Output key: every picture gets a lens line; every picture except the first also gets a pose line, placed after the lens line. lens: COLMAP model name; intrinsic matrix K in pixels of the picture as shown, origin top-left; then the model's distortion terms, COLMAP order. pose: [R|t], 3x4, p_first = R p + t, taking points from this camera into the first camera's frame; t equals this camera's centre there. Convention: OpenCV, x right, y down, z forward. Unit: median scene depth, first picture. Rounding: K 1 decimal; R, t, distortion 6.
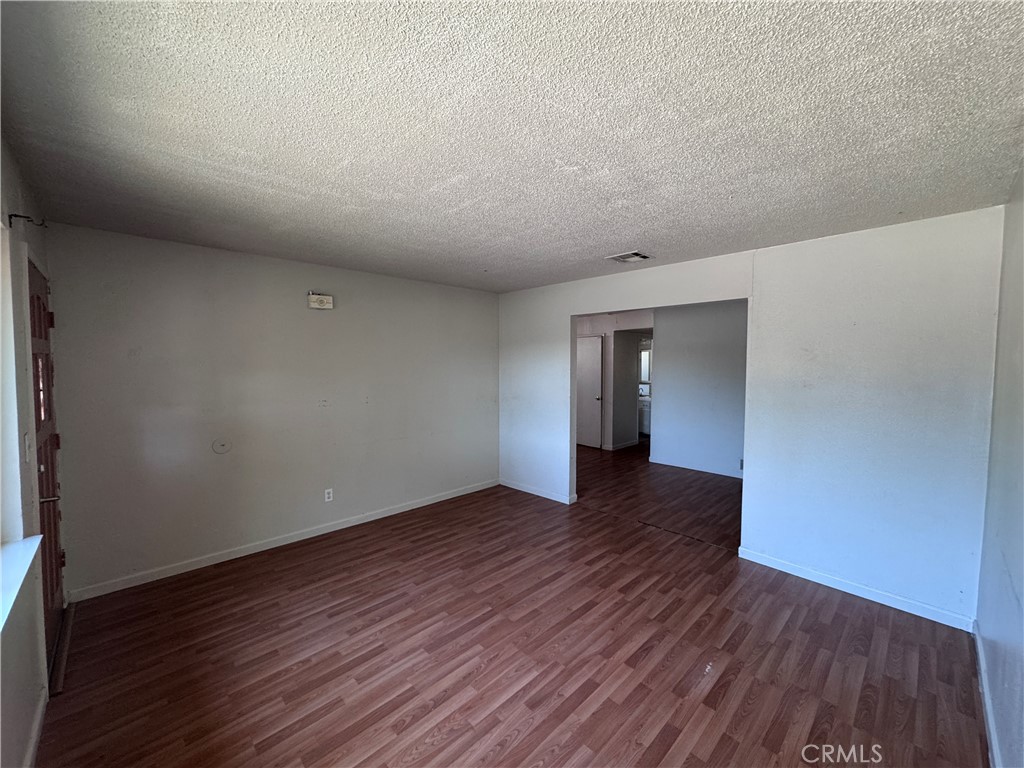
lens RADIAL K [[409.8, 0, 512.9], [0, 409.8, 381.8], [0, 0, 1]] dist [-0.000089, 0.000573]
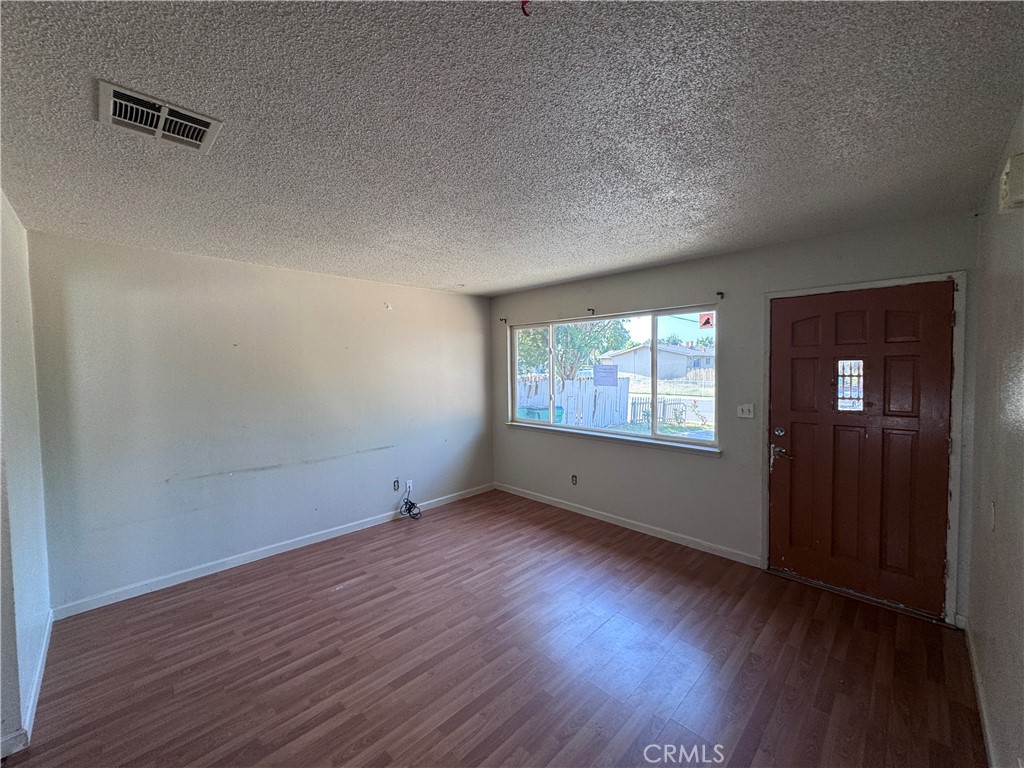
lens RADIAL K [[409.8, 0, 512.9], [0, 409.8, 381.8], [0, 0, 1]] dist [-0.000089, 0.000573]
pose [[-0.999726, 0.010737, -0.020781, -0.083754], [0.008872, 0.996095, 0.087841, -0.105760], [0.021643, 0.087632, -0.995918, 2.122350]]
